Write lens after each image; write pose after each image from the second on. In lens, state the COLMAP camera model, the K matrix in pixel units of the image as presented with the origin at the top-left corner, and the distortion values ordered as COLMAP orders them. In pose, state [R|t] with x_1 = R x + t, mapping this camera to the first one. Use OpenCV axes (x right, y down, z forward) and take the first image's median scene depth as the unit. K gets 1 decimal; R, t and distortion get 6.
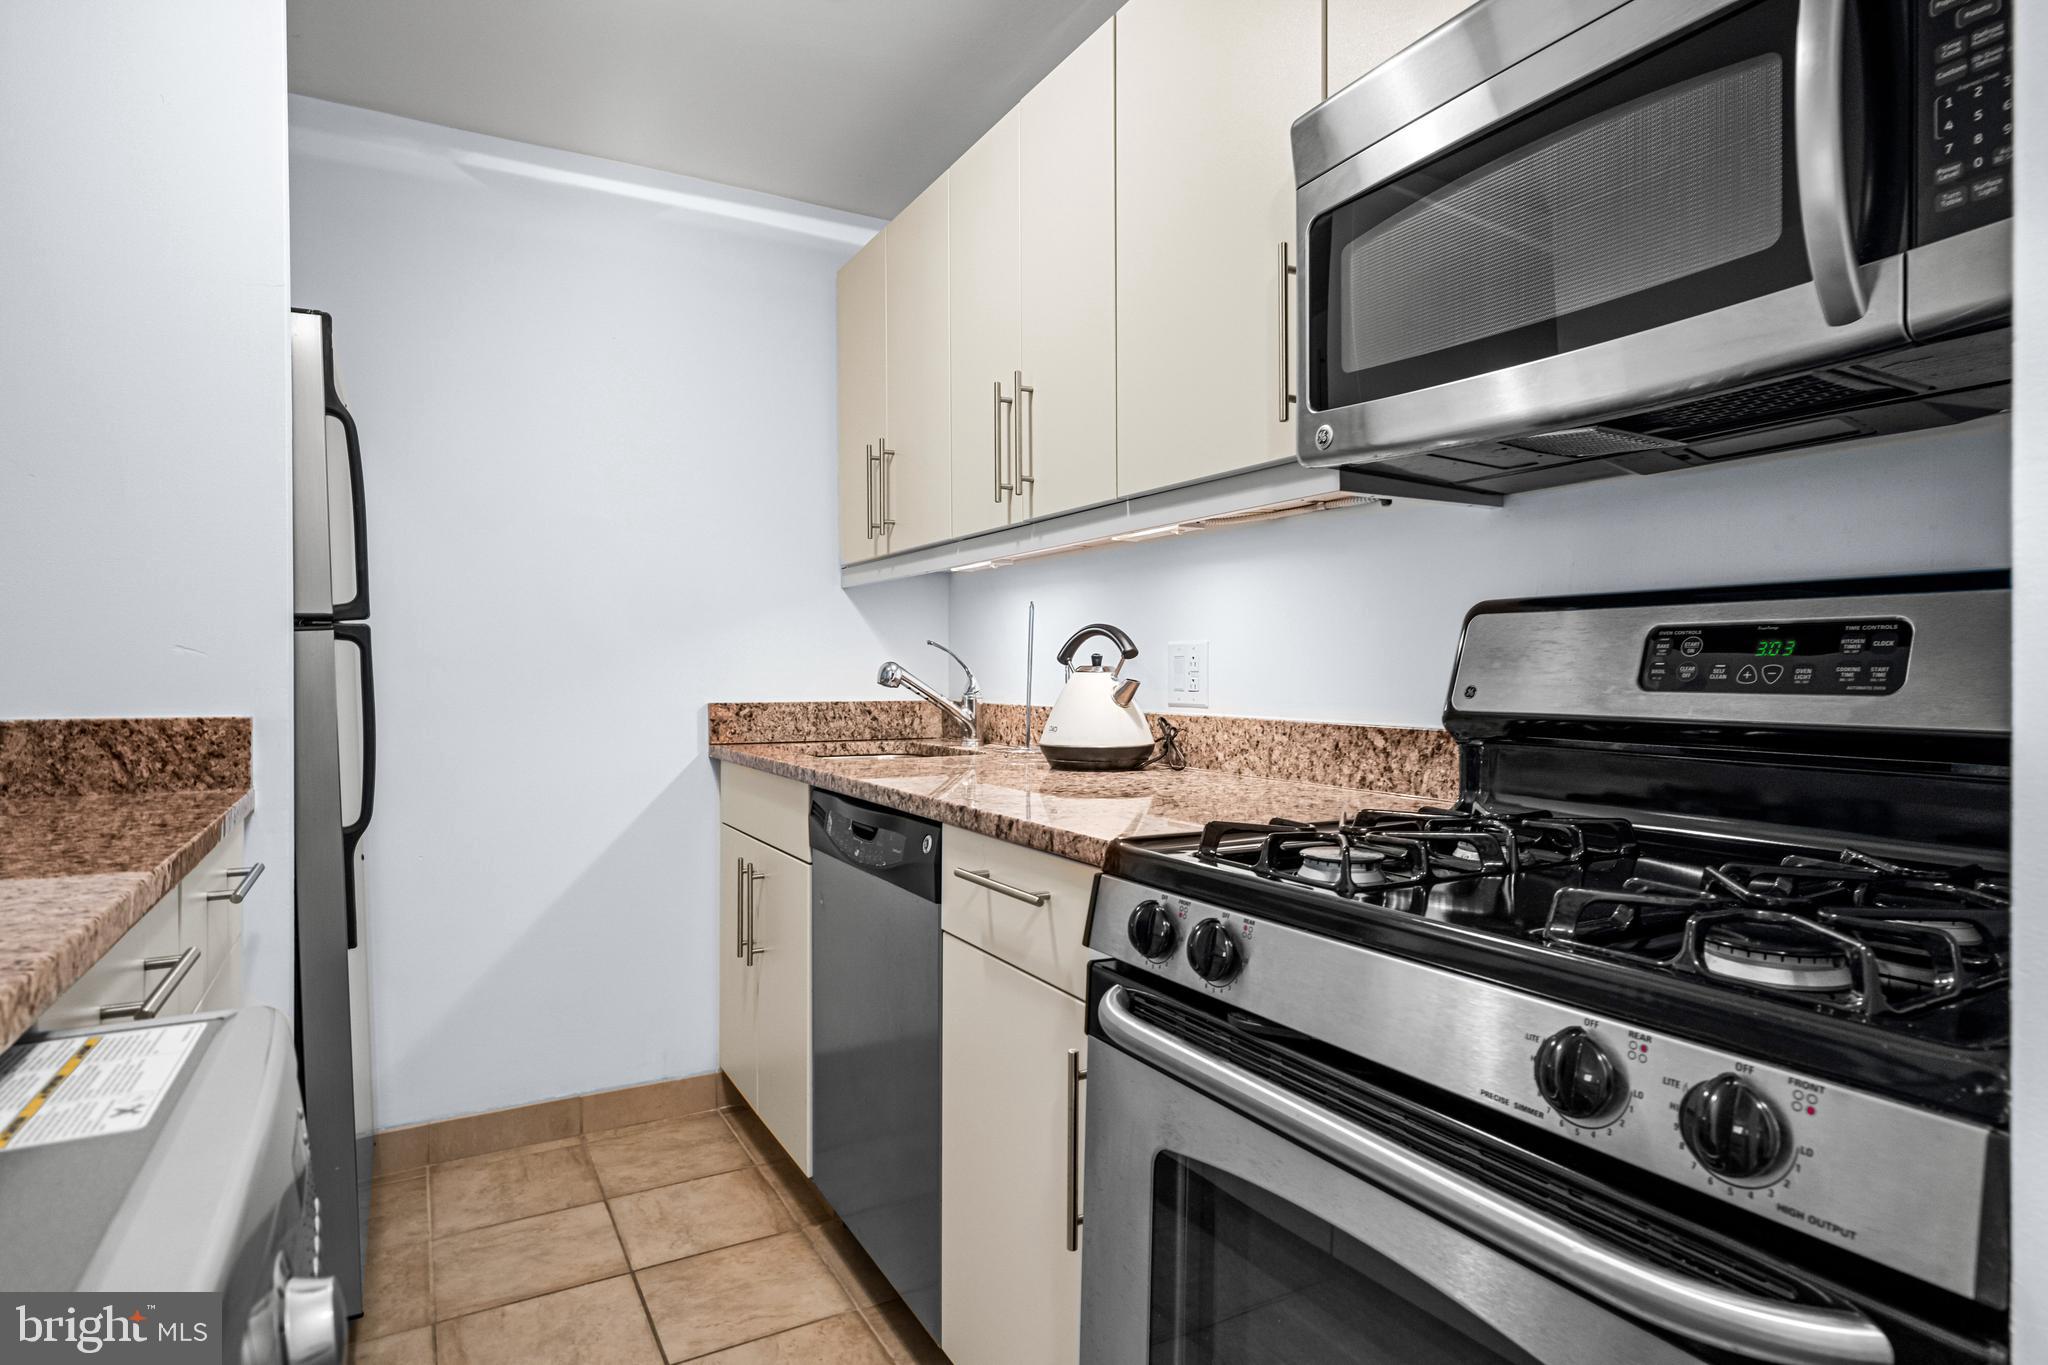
lens RADIAL K [[1101.2, 0, 1036.6], [0, 1101.2, 674.9], [0, 0, 1]] dist [0.003873, 0.000728]
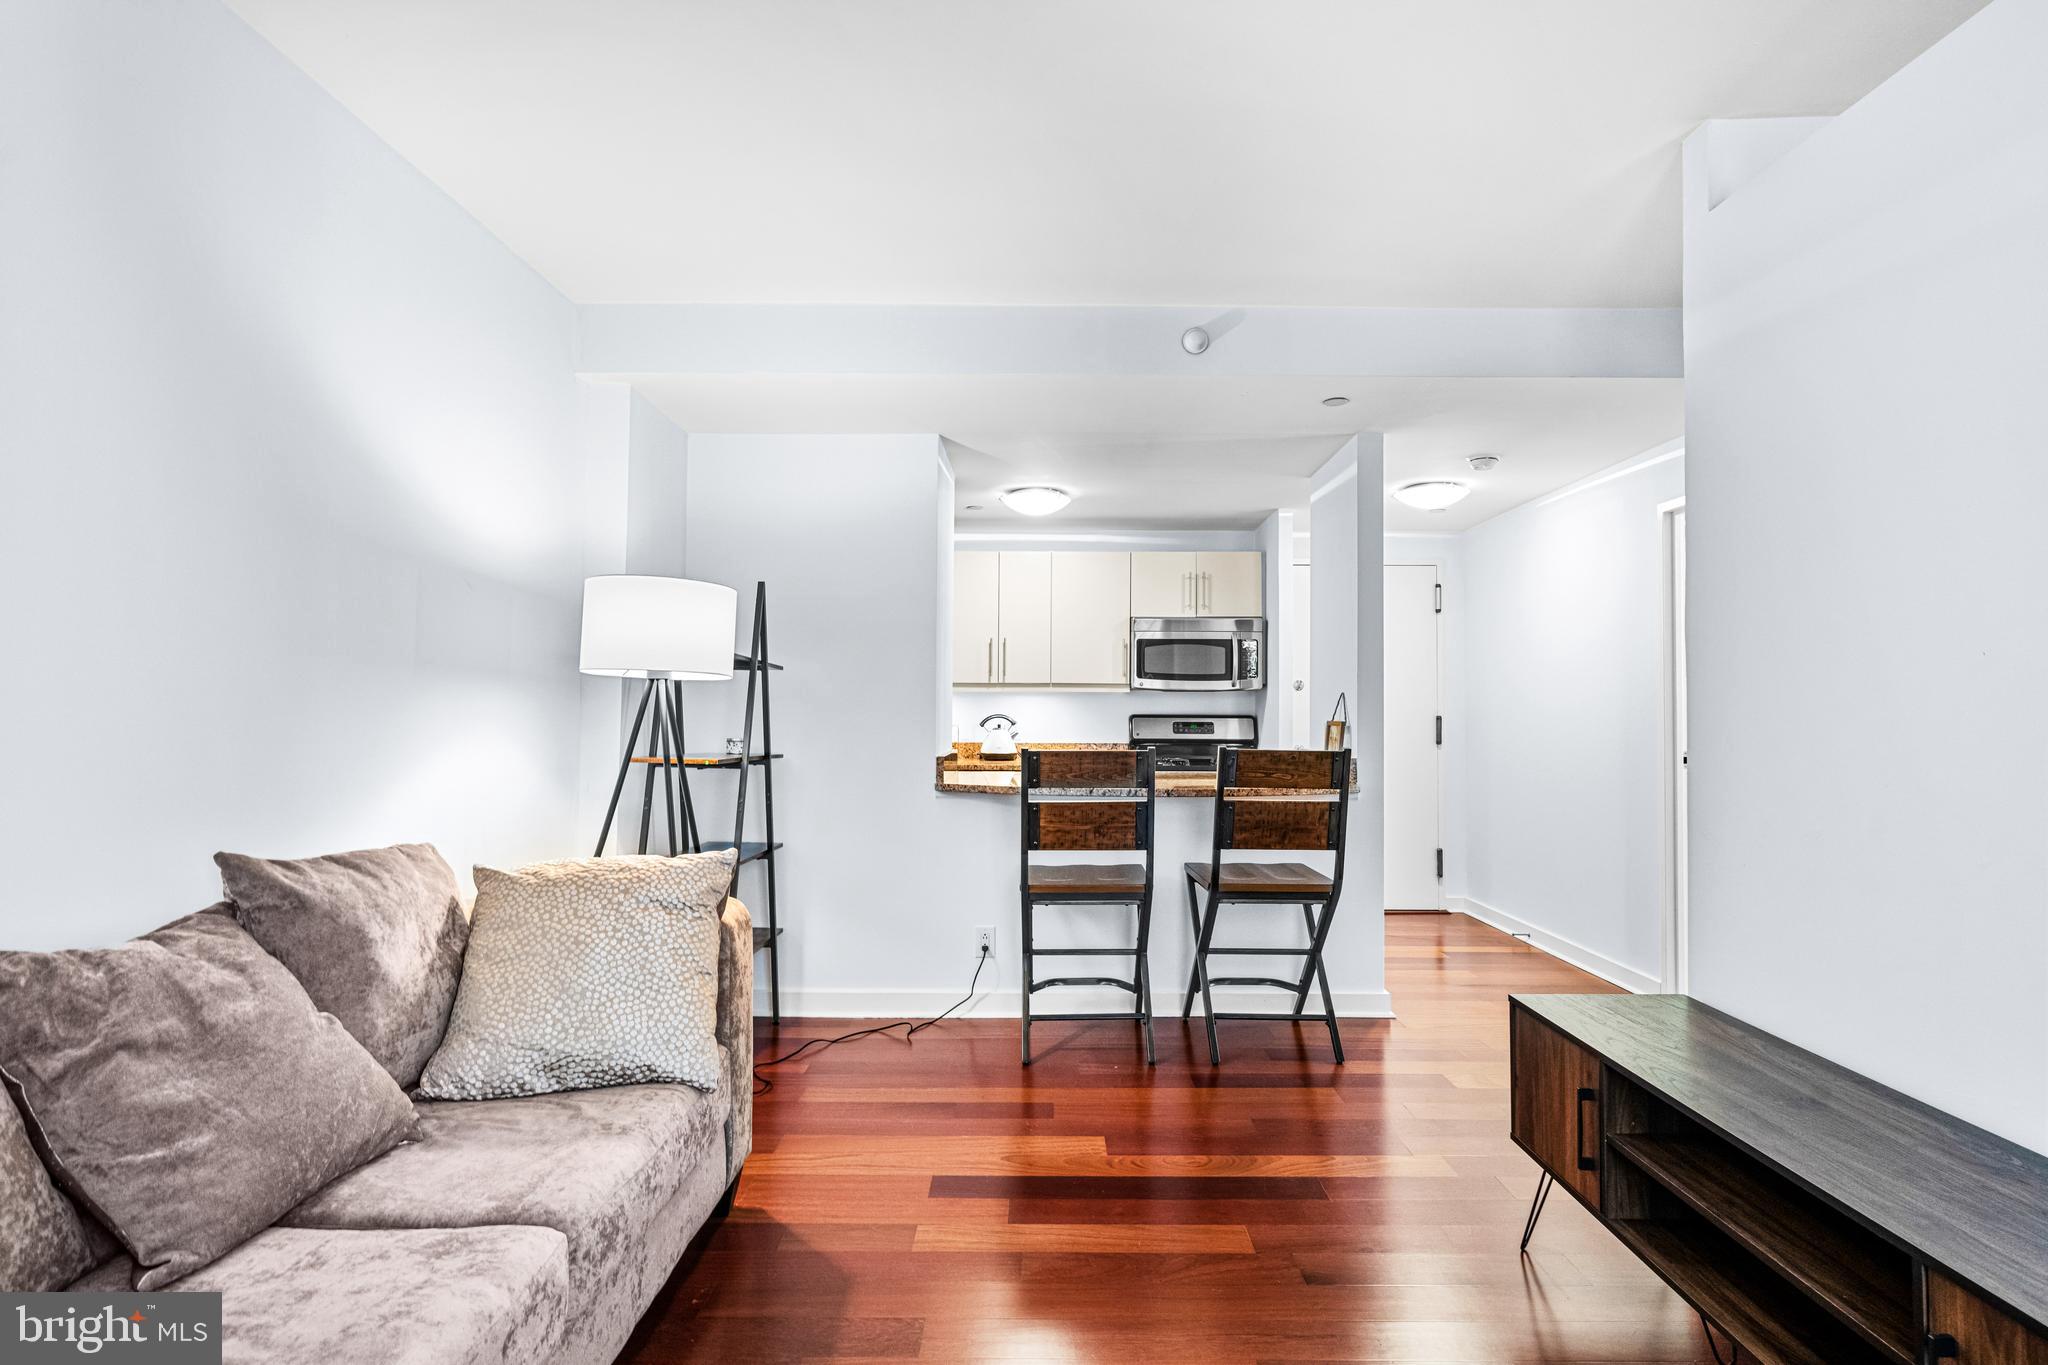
lens RADIAL K [[1056.9, 0, 1024.0], [0, 1056.9, 682.5], [0, 0, 1]] dist [0.004781, 0.001240]
pose [[0.503285, 0.020008, 0.863889, -3.008577], [-0.001764, 0.999754, -0.022127, -0.084142], [-0.864119, 0.009612, 0.503196, -0.695678]]
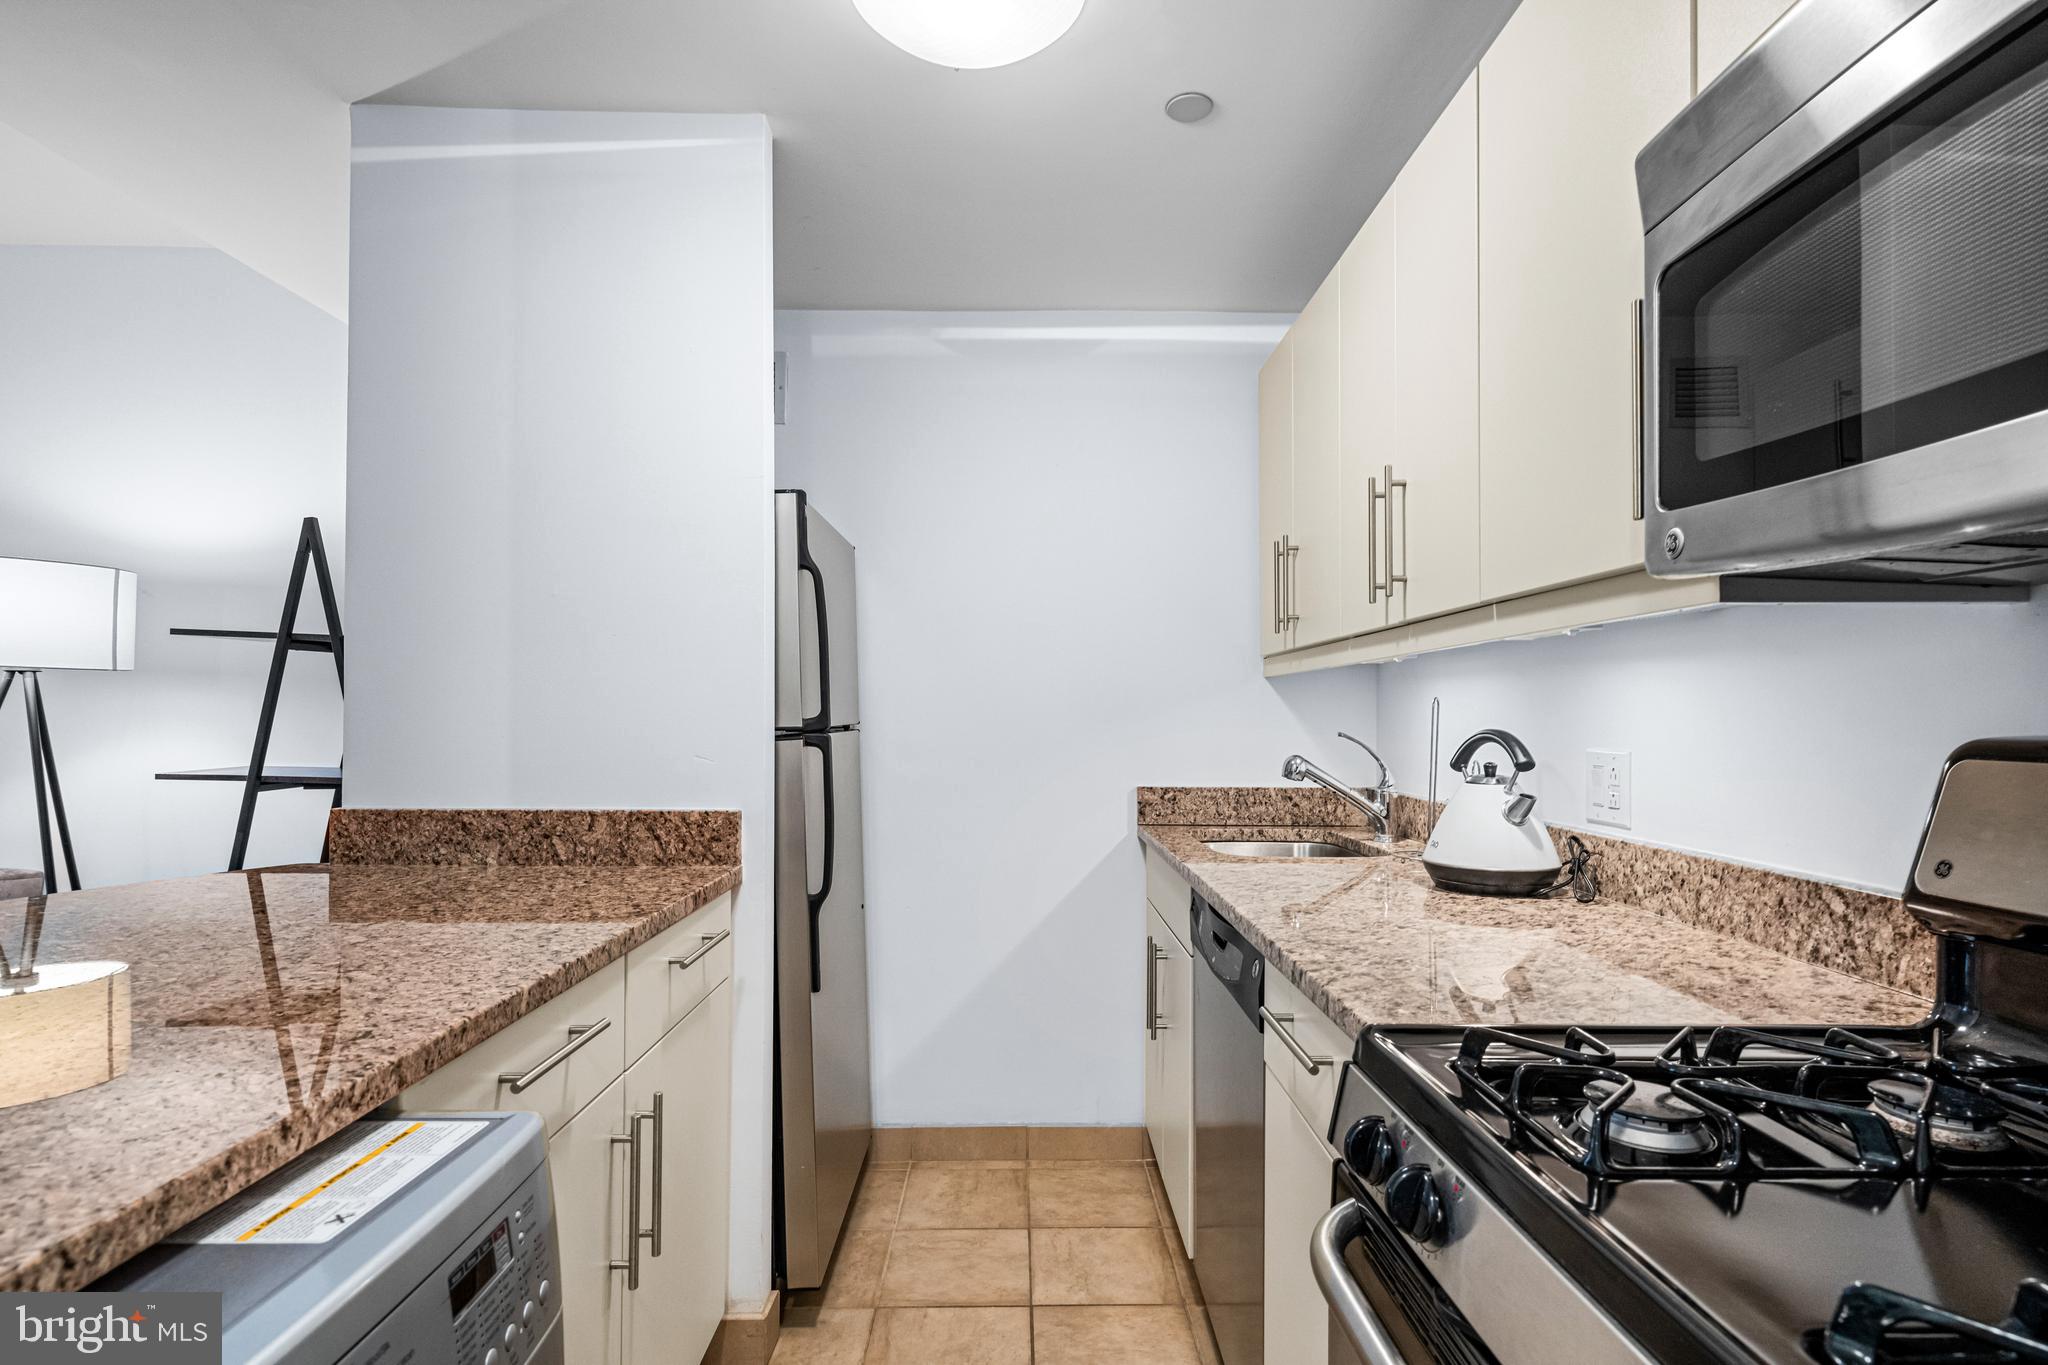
lens RADIAL K [[1014.2, 0, 1035.2], [0, 1014.2, 712.1], [0, 0, 1]] dist [0.003741, -0.001440]
pose [[0.878523, 0.000231, -0.477699, 0.148914], [-0.004682, 0.999956, -0.008126, -0.062372], [0.477676, 0.009376, 0.878486, 0.102398]]
